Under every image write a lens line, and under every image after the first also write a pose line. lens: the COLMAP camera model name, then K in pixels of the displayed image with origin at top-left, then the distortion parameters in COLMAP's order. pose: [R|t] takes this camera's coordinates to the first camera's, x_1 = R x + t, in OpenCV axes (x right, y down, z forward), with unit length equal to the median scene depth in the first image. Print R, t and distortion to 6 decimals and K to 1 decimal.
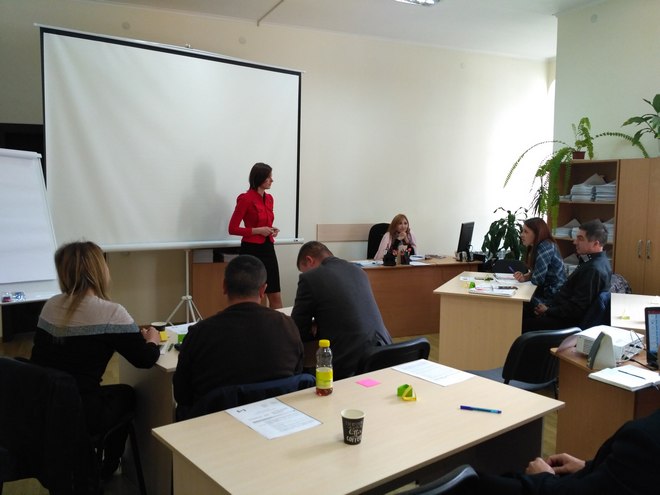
lens RADIAL K [[547.4, 0, 327.6], [0, 547.4, 246.5], [0, 0, 1]] dist [0.105512, -0.197304]
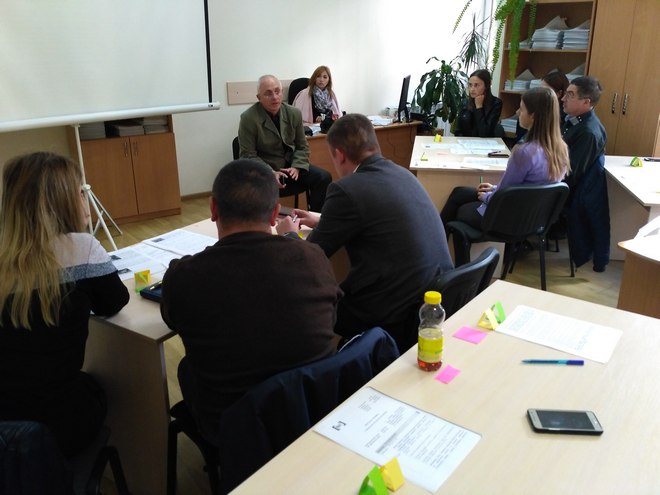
lens RADIAL K [[547.4, 0, 327.6], [0, 547.4, 246.5], [0, 0, 1]] dist [0.105512, -0.197304]
pose [[0.972019, -0.095197, 0.214750, -0.106253], [0.035815, 0.963573, 0.265036, -0.025652], [-0.232158, -0.249929, 0.940020, 0.170631]]
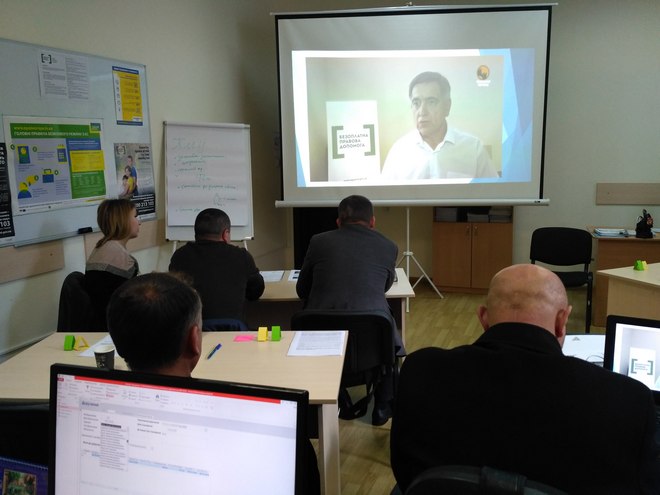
lens RADIAL K [[547.4, 0, 327.6], [0, 547.4, 246.5], [0, 0, 1]] dist [0.105512, -0.197304]
pose [[0.760082, 0.086764, -0.644008, 0.332323], [-0.034864, 0.995064, 0.092911, -0.012373], [0.648891, -0.048167, 0.759355, 0.119681]]
